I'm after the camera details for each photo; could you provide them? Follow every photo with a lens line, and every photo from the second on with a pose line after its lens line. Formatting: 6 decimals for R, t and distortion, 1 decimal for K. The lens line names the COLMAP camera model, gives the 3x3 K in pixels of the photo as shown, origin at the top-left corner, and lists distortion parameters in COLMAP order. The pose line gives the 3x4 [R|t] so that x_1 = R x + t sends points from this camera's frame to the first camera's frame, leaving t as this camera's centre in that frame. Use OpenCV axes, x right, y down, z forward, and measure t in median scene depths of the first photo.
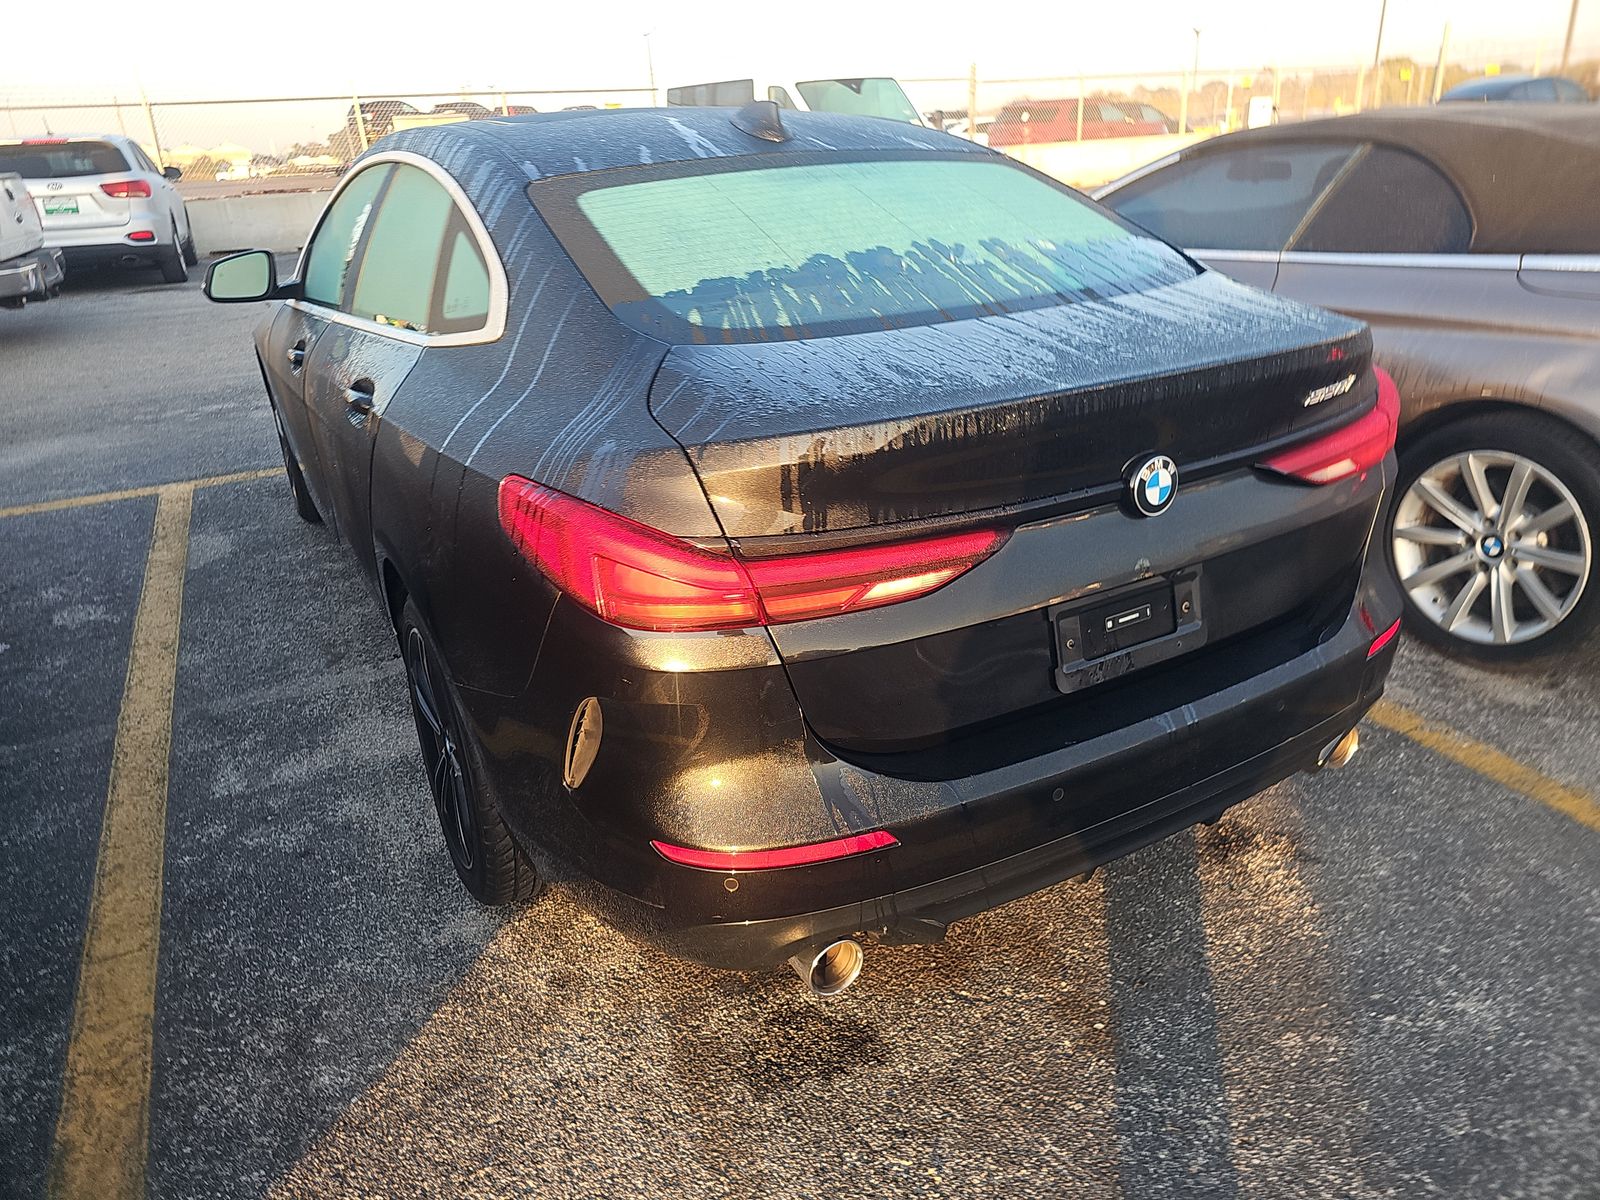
lens RADIAL K [[1074.3, 0, 800.0], [0, 1074.3, 600.0], [0, 0, 1]] dist [0.042529, -0.041427]
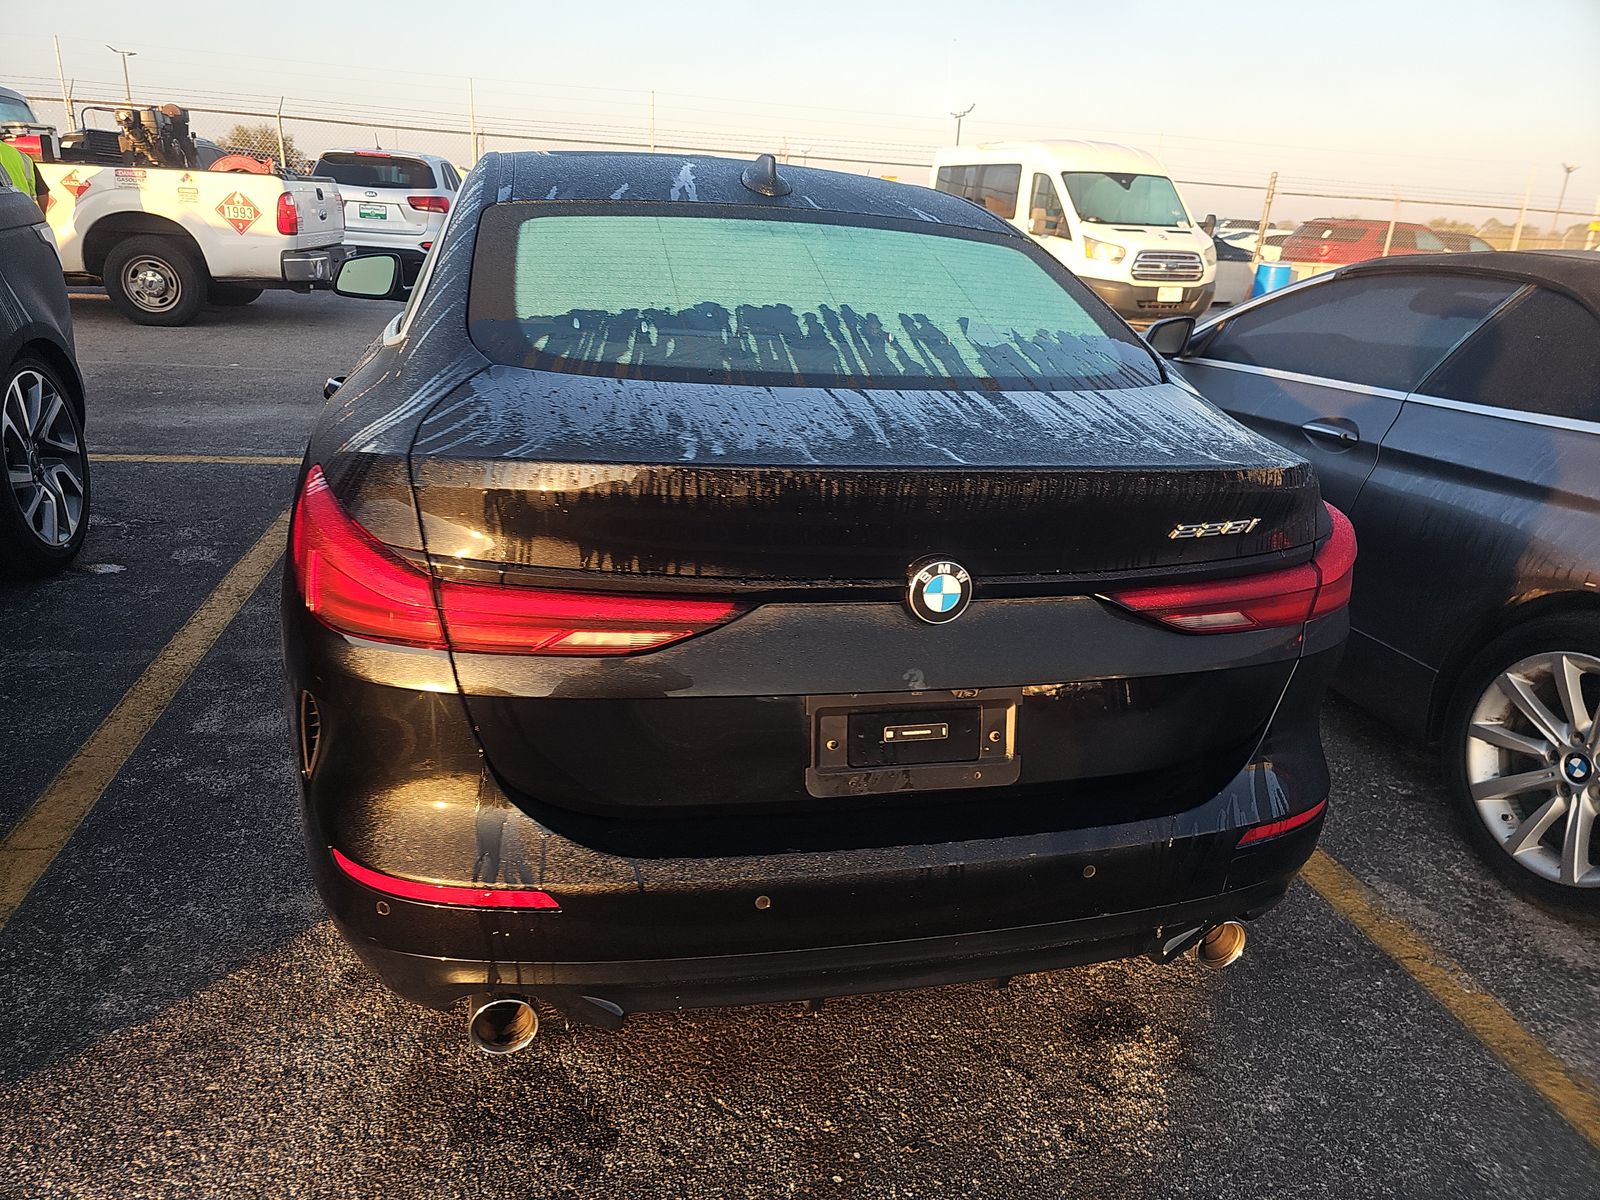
lens RADIAL K [[1078.2, 0, 795.8], [0, 1078.2, 614.2], [0, 0, 1]] dist [0.038337, -0.034750]
pose [[0.957376, 0.189186, -0.218264, 0.340839], [-0.200318, 0.979276, -0.029846, -0.029605], [0.208094, 0.072296, 0.975433, 0.078862]]
